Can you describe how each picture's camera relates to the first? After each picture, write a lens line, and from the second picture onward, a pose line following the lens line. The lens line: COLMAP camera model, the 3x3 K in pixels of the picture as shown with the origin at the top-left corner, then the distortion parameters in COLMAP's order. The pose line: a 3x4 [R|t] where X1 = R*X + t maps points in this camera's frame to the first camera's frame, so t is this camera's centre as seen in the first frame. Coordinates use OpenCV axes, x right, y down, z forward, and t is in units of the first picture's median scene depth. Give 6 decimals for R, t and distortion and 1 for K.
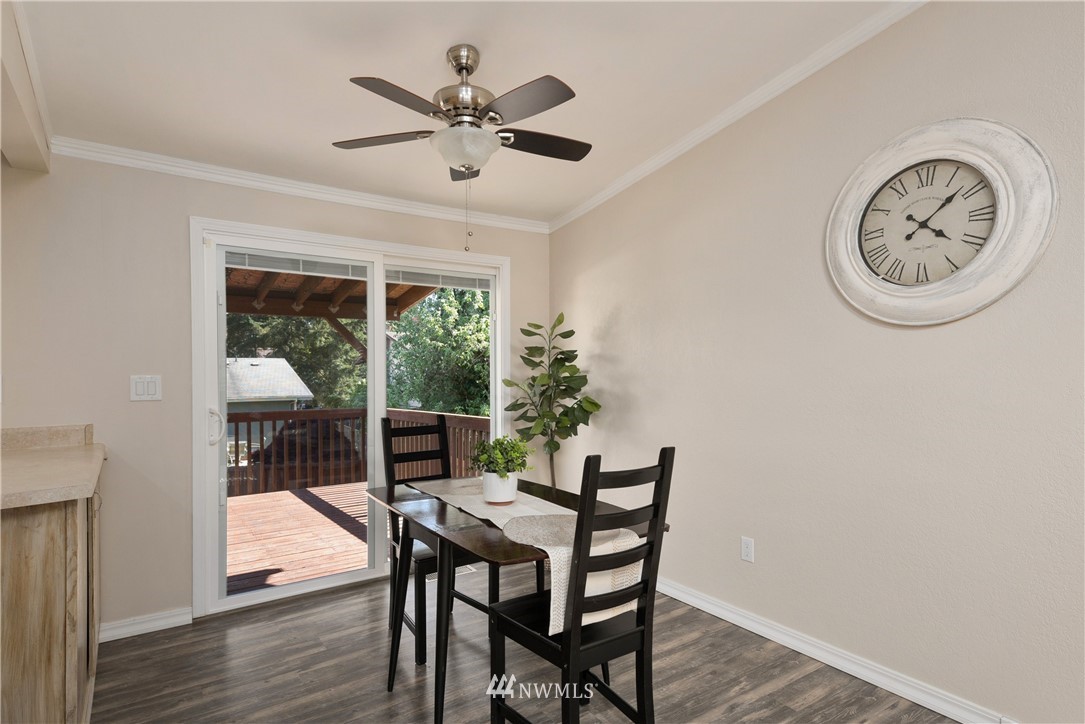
lens RADIAL K [[571.6, 0, 560.2], [0, 571.6, 380.1], [0, 0, 1]] dist [0.002861, 0.000145]
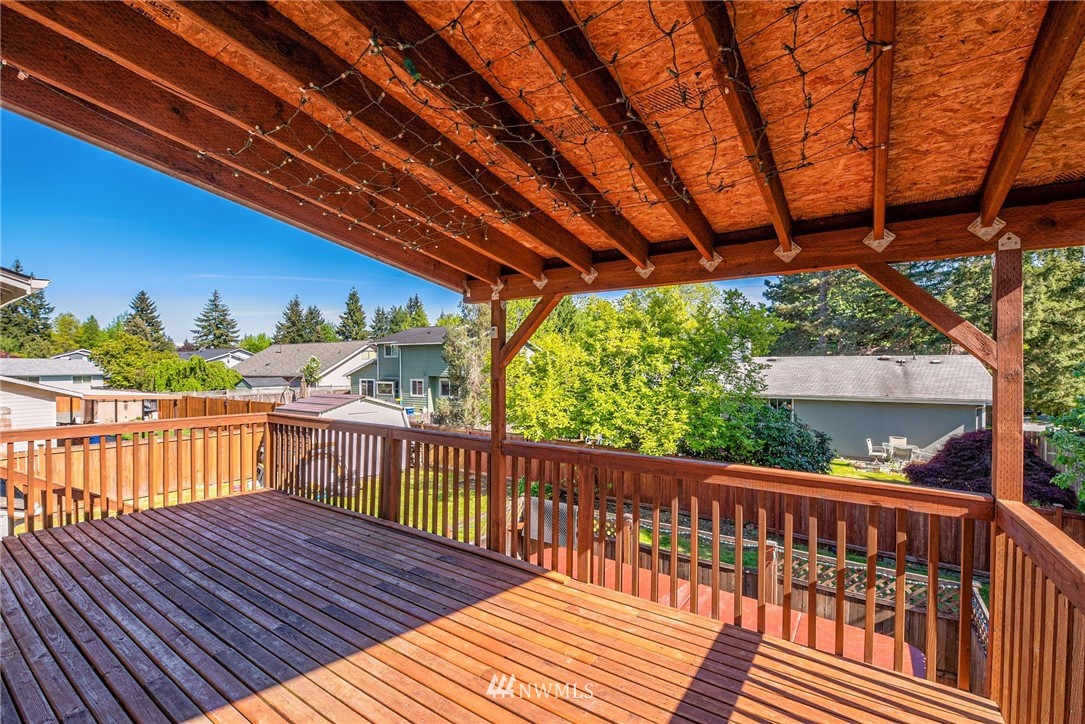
lens RADIAL K [[469.0, 0, 547.0], [0, 469.0, 364.0], [0, 0, 1]] dist [-0.011897, -0.000696]
pose [[0.342814, -0.002874, -0.939399, -0.038640], [-0.017178, 0.999809, -0.009327, -0.007025], [0.939246, 0.019334, 0.342699, 0.155203]]
